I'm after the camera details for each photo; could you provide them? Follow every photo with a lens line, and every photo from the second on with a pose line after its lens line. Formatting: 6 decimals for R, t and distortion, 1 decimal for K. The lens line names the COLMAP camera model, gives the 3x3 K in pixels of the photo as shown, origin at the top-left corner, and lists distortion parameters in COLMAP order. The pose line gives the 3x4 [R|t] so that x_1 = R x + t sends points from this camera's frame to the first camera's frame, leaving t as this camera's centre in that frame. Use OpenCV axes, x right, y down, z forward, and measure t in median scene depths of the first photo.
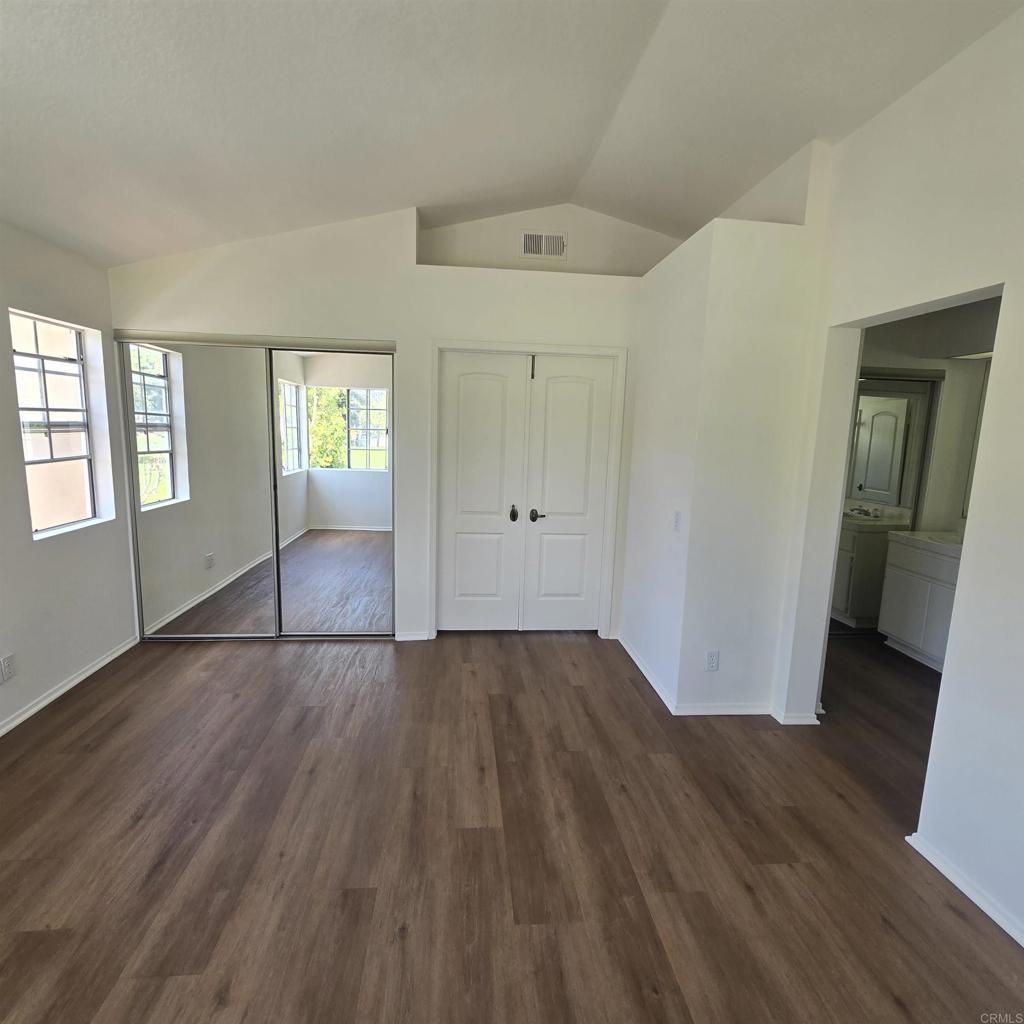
lens RADIAL K [[557.2, 0, 512.0], [0, 557.2, 512.0], [0, 0, 1]] dist [-0.003174, 0.000173]
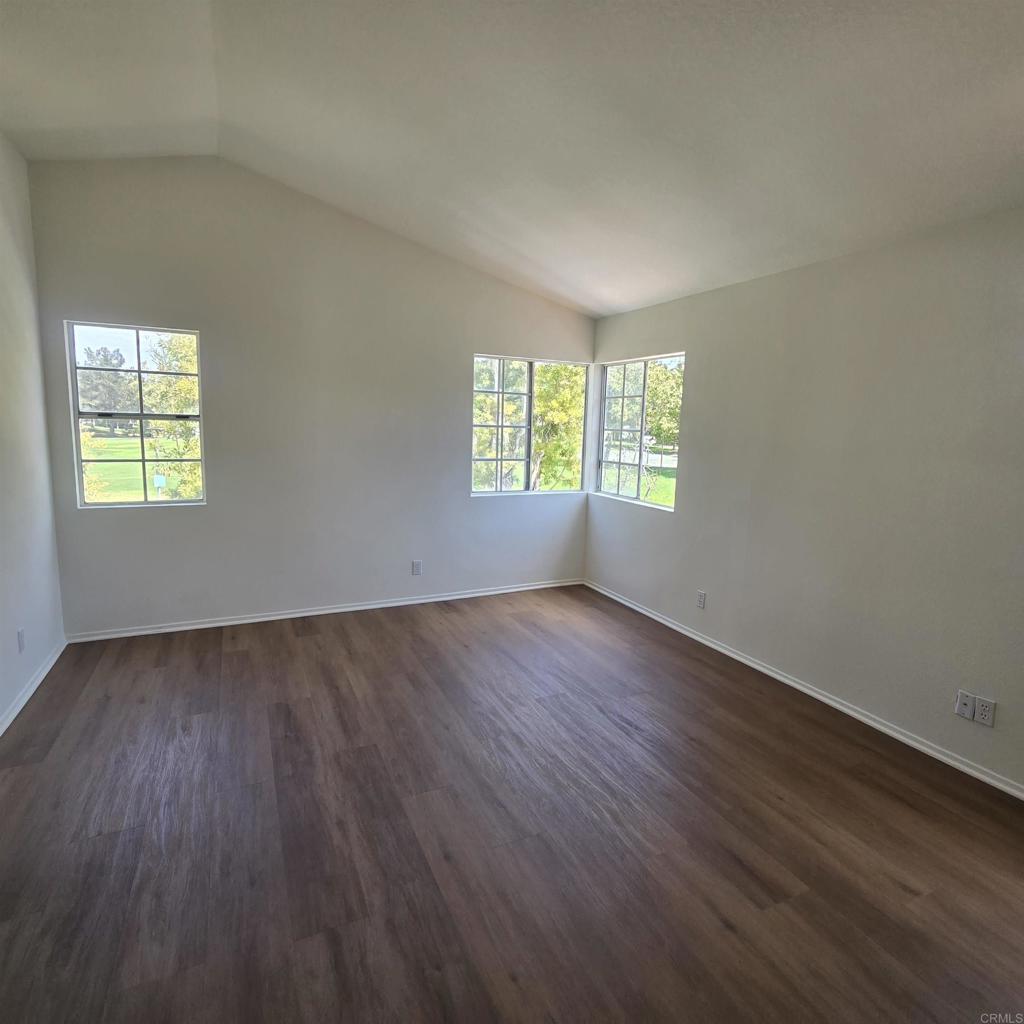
lens RADIAL K [[563.6, 0, 506.7], [0, 563.6, 506.8], [0, 0, 1]] dist [-0.003143, 0.000072]
pose [[-0.939086, -0.008592, -0.343574, 0.135359], [-0.109502, 0.955068, 0.275416, -0.209494], [0.325770, 0.296261, -0.897832, 1.540576]]
